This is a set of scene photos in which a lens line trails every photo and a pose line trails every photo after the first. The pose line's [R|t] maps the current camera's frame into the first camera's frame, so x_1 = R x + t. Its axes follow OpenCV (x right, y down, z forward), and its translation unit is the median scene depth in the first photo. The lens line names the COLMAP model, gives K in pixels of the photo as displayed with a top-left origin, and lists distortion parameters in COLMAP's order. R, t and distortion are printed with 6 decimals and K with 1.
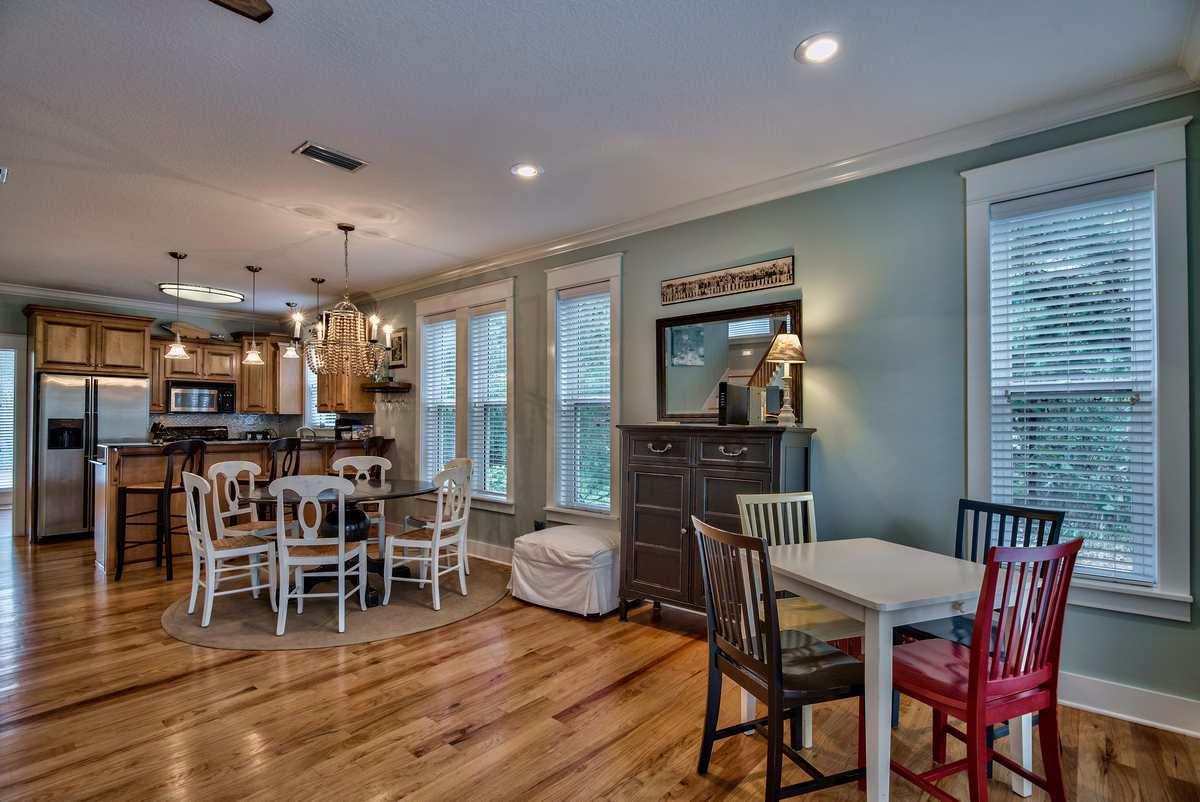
lens RADIAL K [[594.3, 0, 595.6], [0, 594.3, 410.5], [0, 0, 1]] dist [-0.001096, -0.002535]
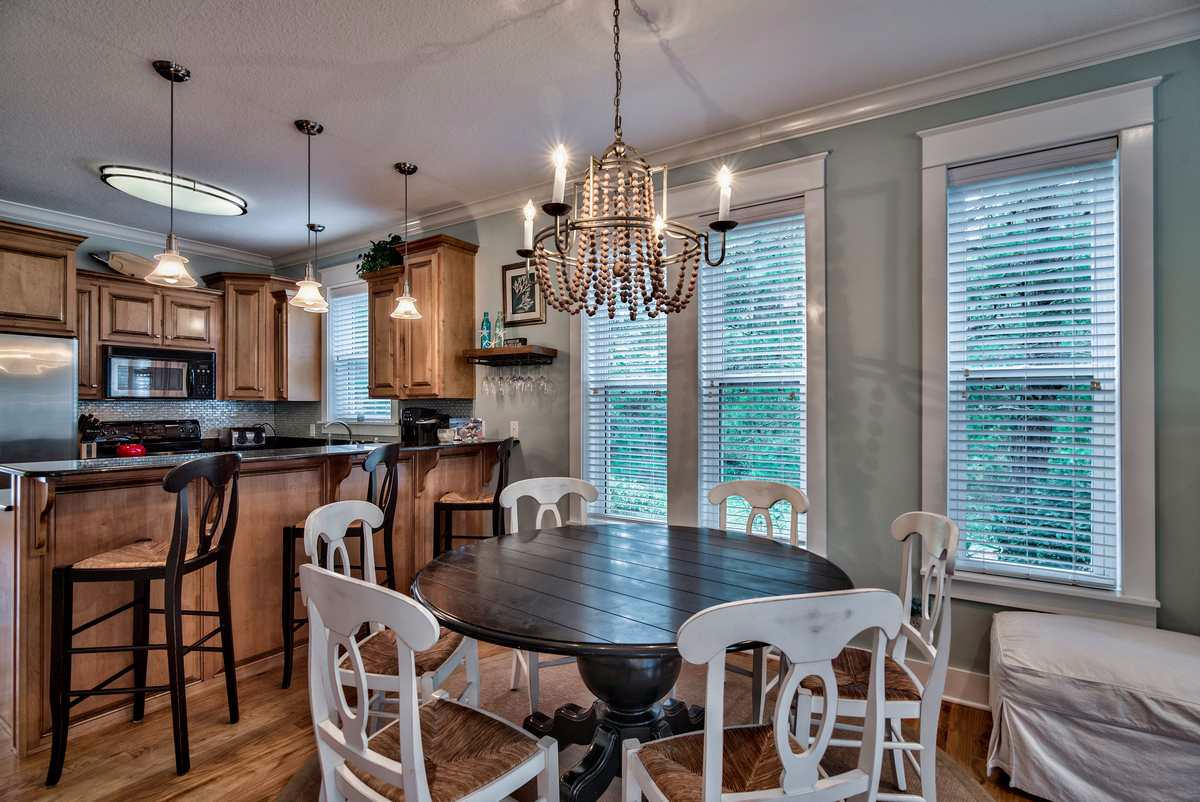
lens RADIAL K [[594.3, 0, 598.0], [0, 594.3, 405.8], [0, 0, 1]] dist [-0.001096, -0.002535]
pose [[0.992056, -0.004136, 0.125729, -0.305162], [0.002265, 0.999885, 0.015023, 0.003016], [-0.125776, -0.014619, 0.991951, 0.343145]]
